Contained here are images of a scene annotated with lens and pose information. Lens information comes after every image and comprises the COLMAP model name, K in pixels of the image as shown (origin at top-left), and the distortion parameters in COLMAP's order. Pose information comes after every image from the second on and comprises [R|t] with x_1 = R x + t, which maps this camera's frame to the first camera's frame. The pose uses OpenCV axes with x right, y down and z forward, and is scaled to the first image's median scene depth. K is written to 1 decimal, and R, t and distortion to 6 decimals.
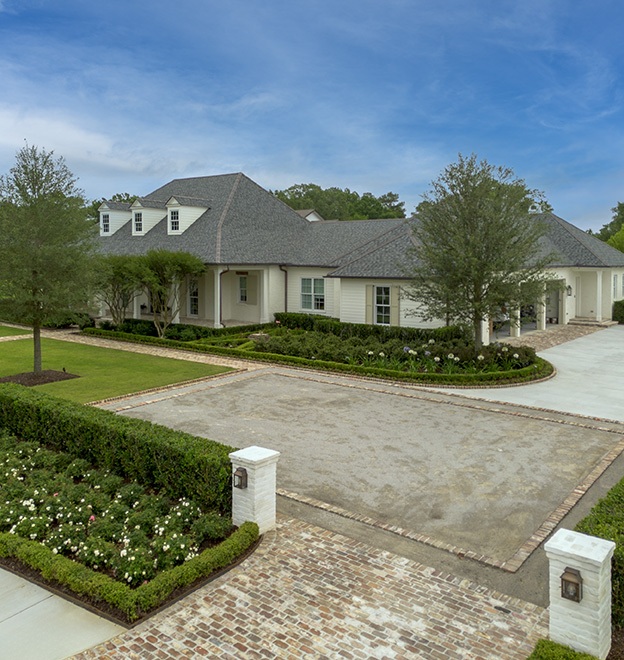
lens RADIAL K [[616.2, 0, 305.2], [0, 616.2, 306.4], [0, 0, 1]] dist [0.057465, -0.012342]
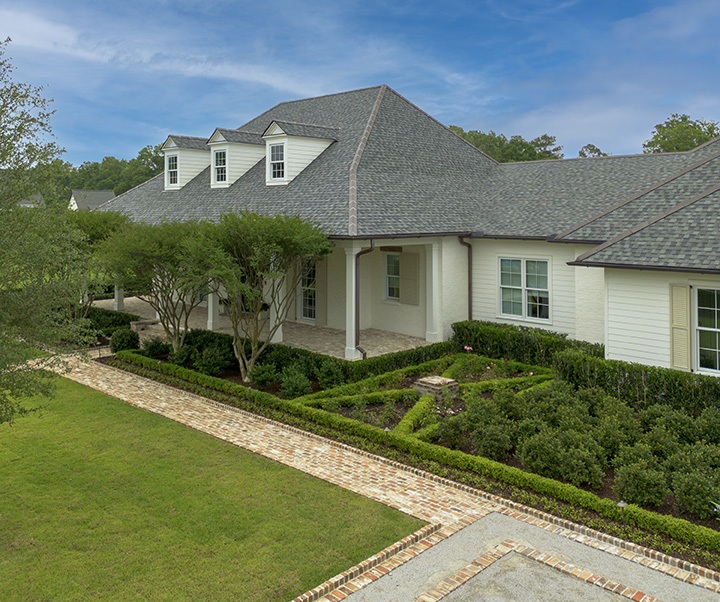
lens RADIAL K [[679.8, 0, 358.4], [0, 679.8, 210.0], [0, 0, 1]] dist [0.107653, -0.149939]
pose [[0.993835, -0.012147, -0.110199, -0.065077], [0.002905, 0.996492, -0.083640, -0.039317], [0.110829, 0.082805, 0.990384, 0.381582]]
